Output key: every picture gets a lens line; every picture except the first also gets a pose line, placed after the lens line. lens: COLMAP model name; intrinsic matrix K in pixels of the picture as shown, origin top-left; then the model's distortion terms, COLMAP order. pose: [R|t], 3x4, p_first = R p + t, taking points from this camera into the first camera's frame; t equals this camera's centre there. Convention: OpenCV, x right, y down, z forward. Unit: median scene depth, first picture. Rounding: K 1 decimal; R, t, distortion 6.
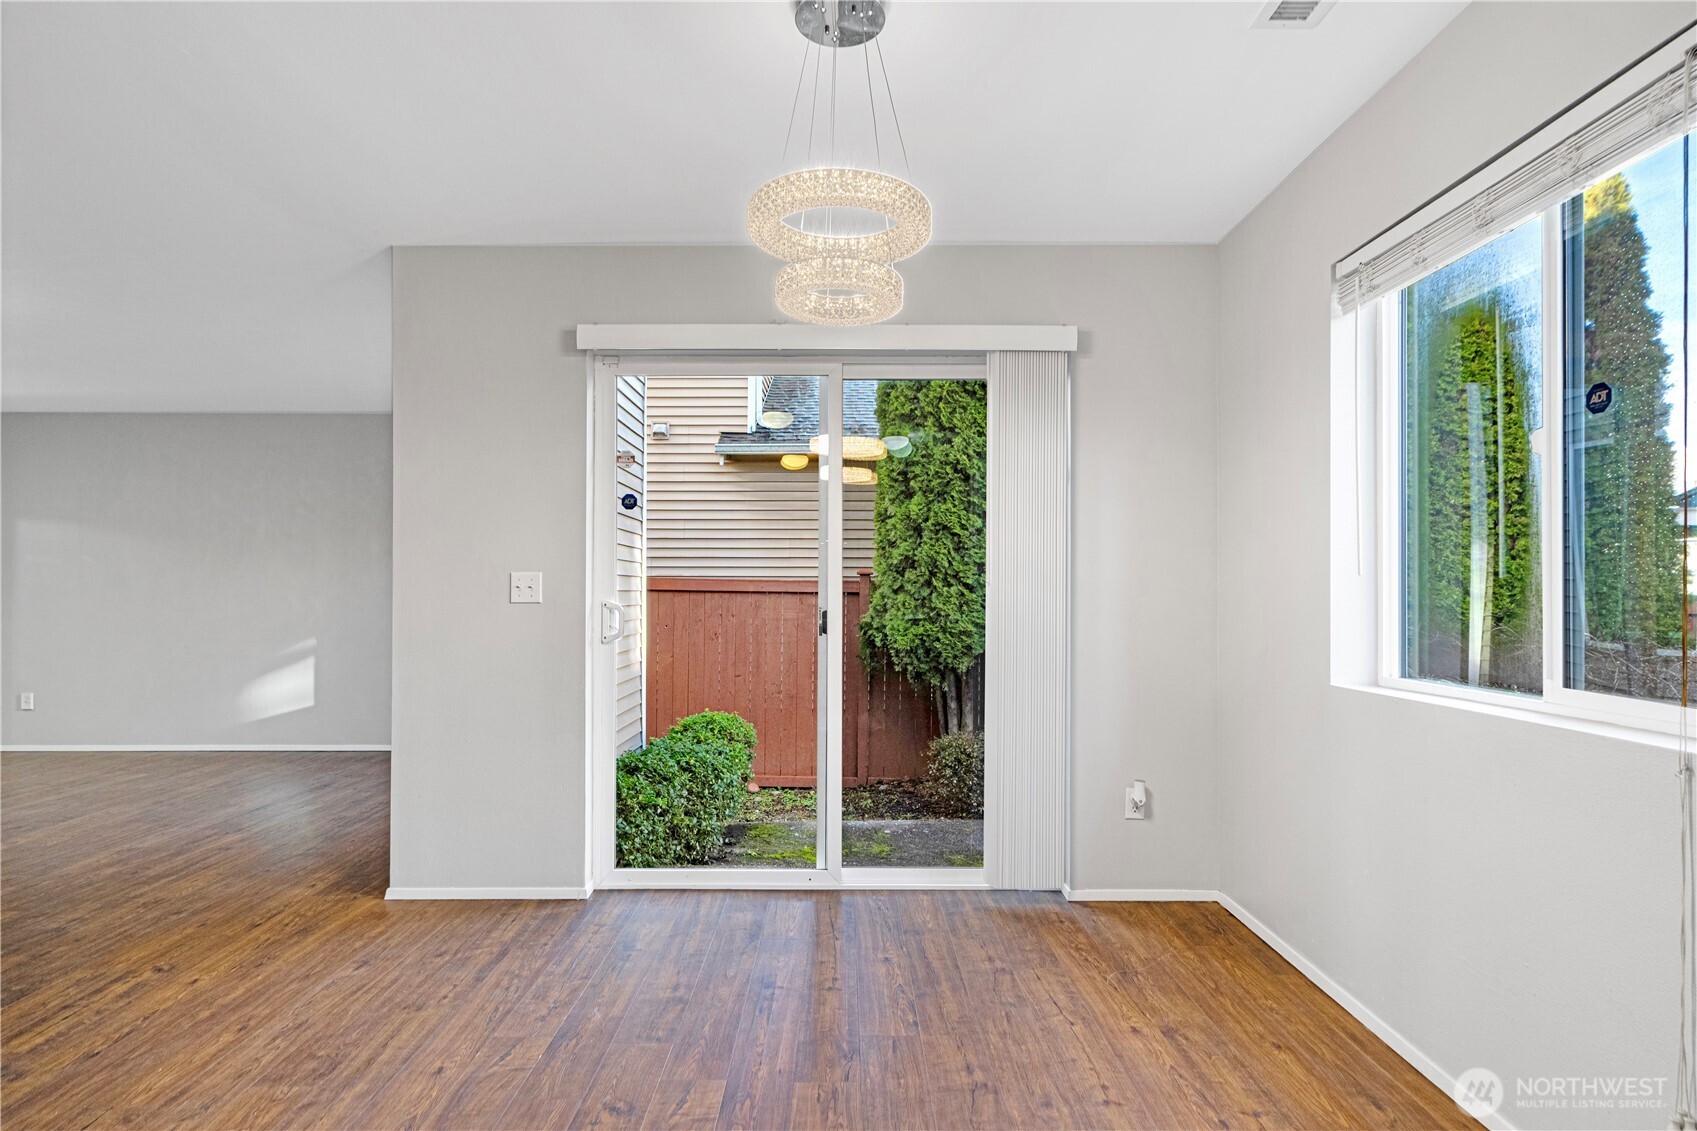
lens RADIAL K [[917.4, 0, 847.2], [0, 917.4, 573.8], [0, 0, 1]] dist [0.013241, 0.000432]
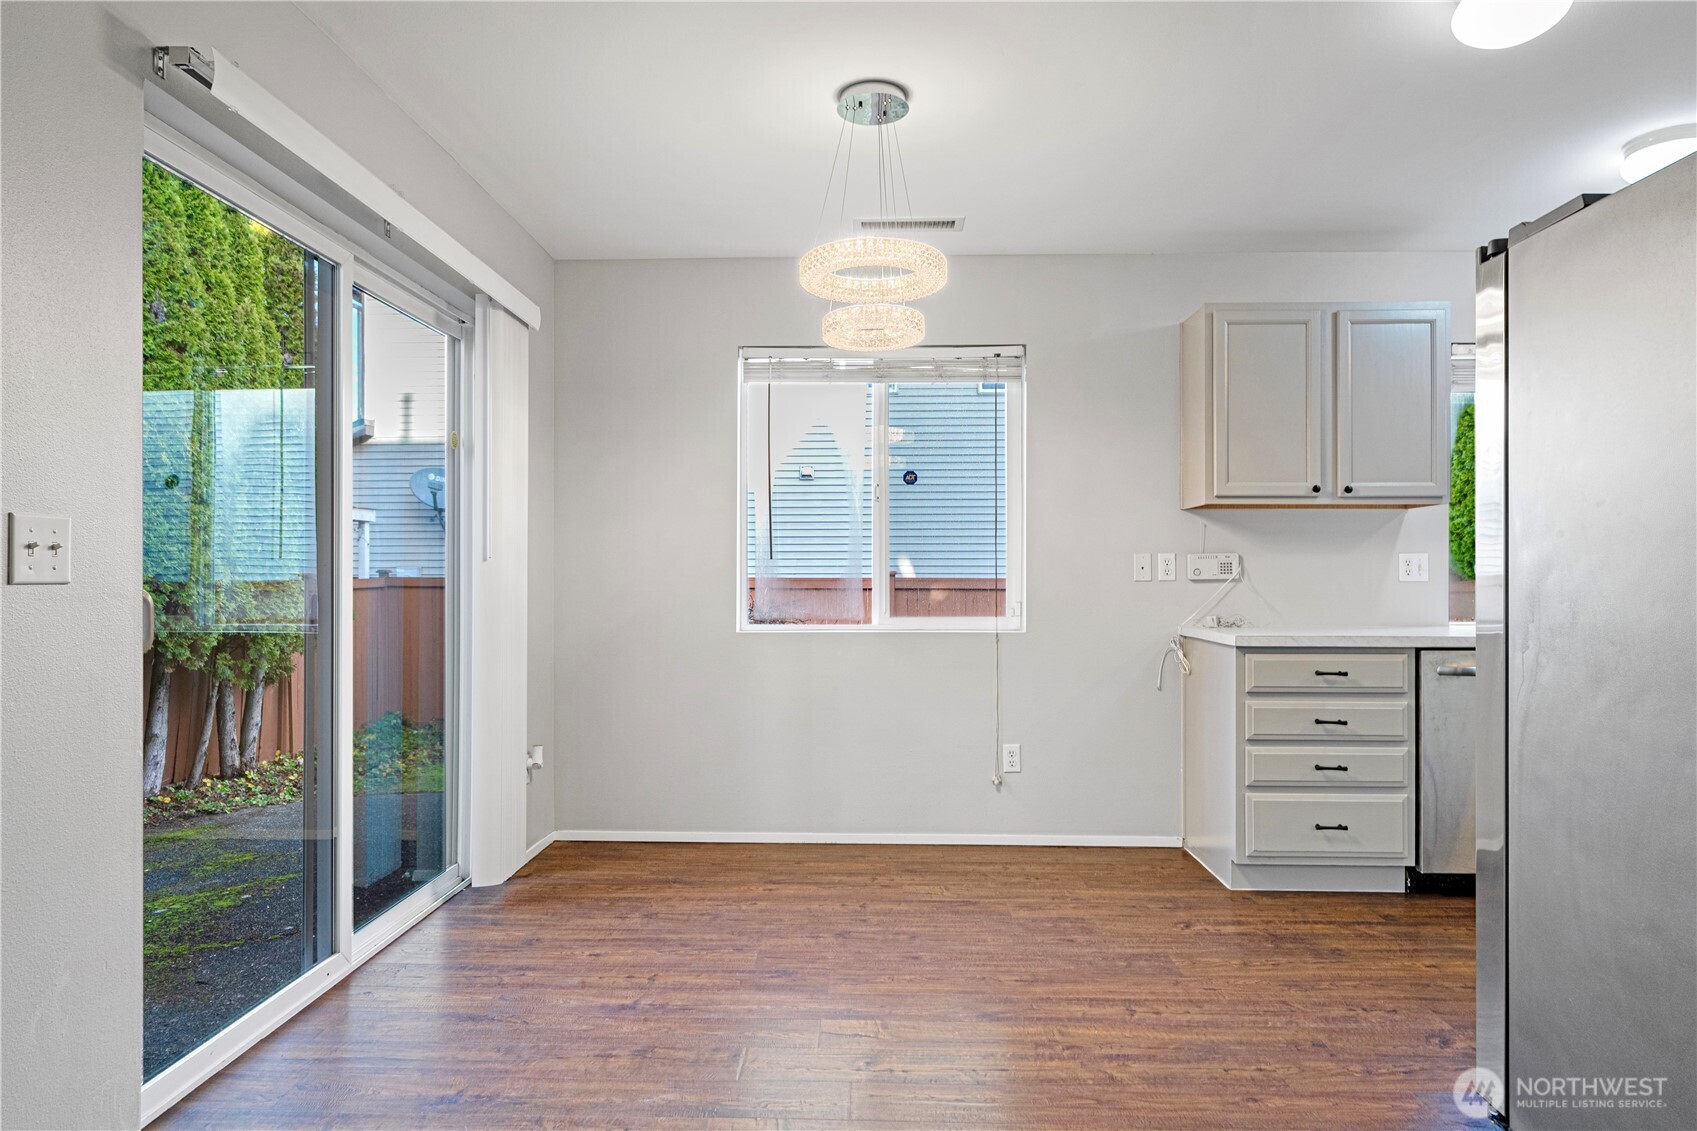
lens RADIAL K [[996.1, 0, 839.9], [0, 996.1, 572.9], [0, 0, 1]] dist [-0.003242, -0.001064]
pose [[0.033344, 0.005638, 0.999428, -0.988960], [-0.012258, 0.999911, -0.005232, 0.029050], [-0.999369, -0.012077, 0.033410, 0.728758]]
